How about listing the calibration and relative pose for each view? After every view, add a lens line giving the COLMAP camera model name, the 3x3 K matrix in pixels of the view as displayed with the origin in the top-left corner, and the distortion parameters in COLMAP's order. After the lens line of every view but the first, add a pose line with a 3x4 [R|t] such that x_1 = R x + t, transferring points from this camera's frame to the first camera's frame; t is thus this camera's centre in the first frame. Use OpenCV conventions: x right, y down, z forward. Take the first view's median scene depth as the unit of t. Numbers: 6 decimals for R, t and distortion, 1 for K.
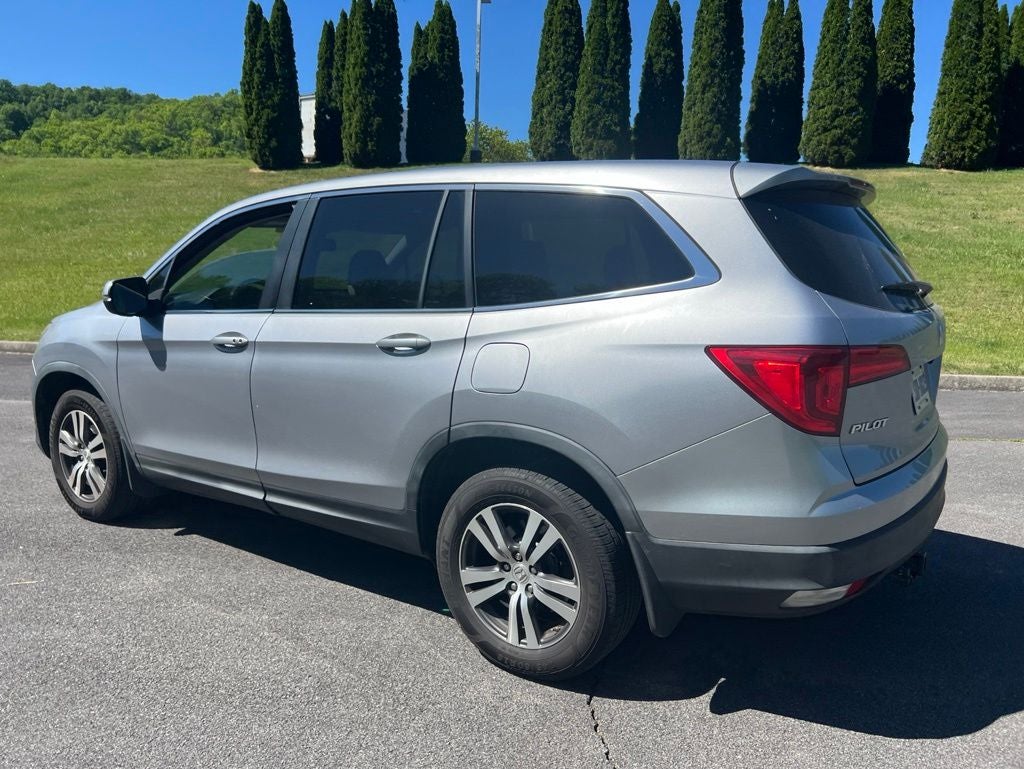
lens RADIAL K [[770.8, 0, 521.0], [0, 770.8, 395.5], [0, 0, 1]] dist [0.044261, -0.046601]
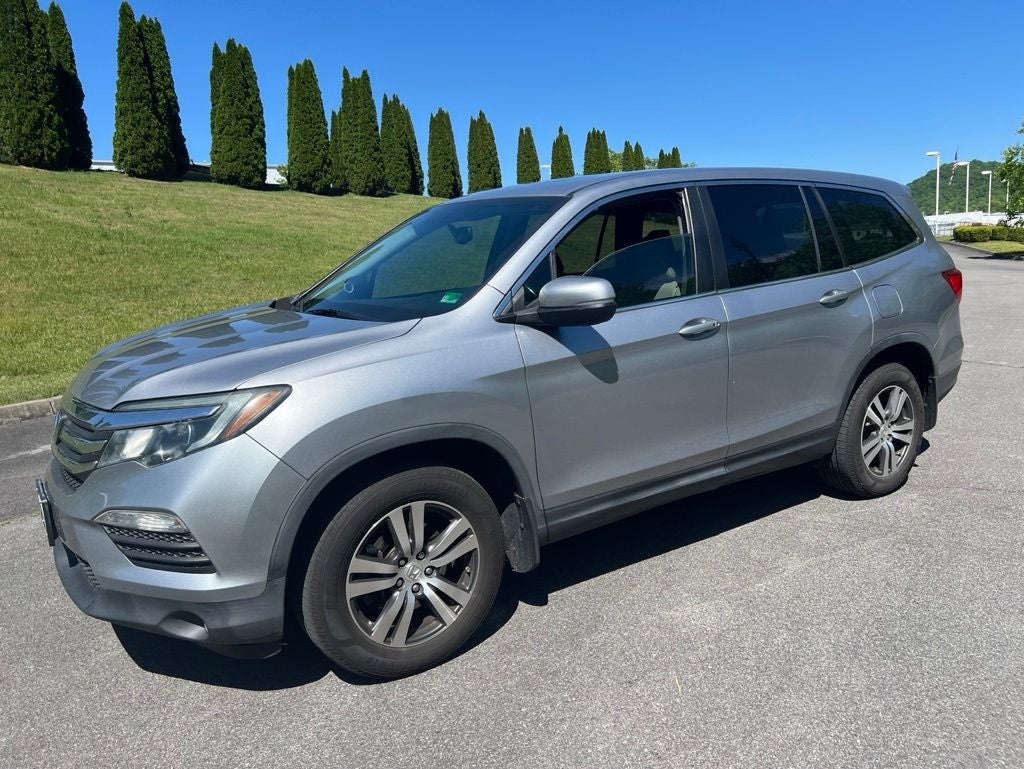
lens RADIAL K [[770.9, 0, 523.7], [0, 770.9, 380.1], [0, 0, 1]] dist [0.046400, -0.045143]
pose [[0.359855, -0.184219, 0.914641, -0.170182], [0.202950, 0.972296, 0.115983, -0.020472], [-0.910668, 0.143889, 0.387273, 0.103613]]
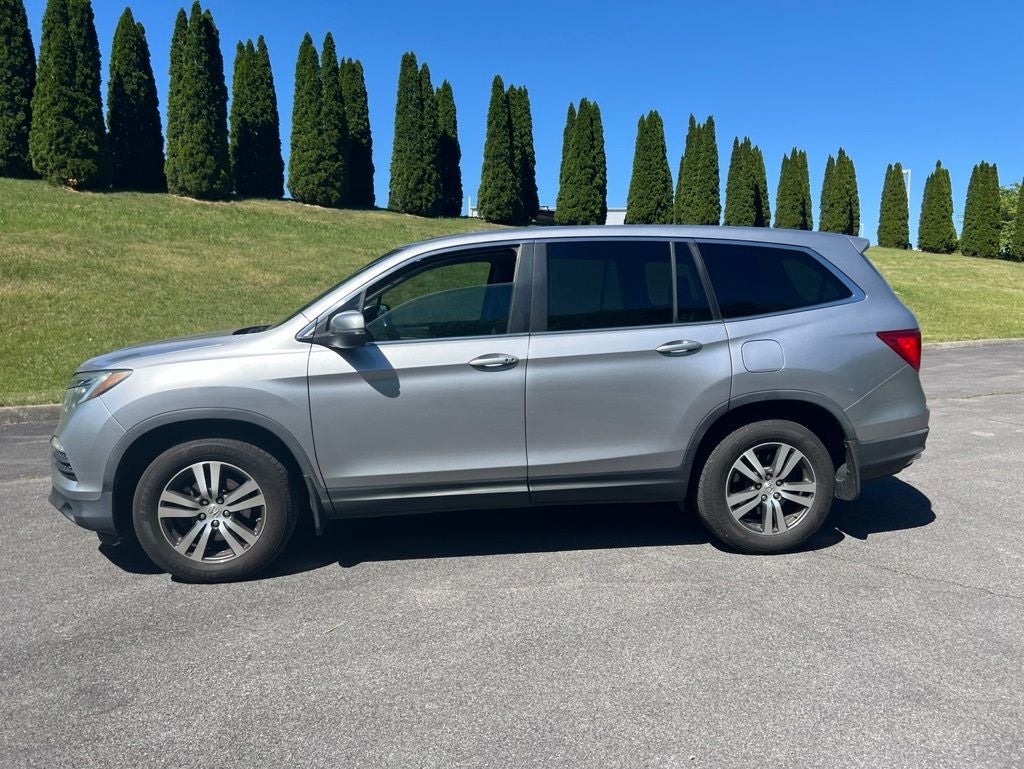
lens RADIAL K [[769.9, 0, 520.9], [0, 769.9, 383.7], [0, 0, 1]] dist [0.046989, -0.050944]
pose [[0.746645, -0.089978, 0.659109, -0.138086], [0.124379, 0.992220, -0.005445, -0.003181], [-0.653491, 0.086044, 0.752028, 0.013280]]
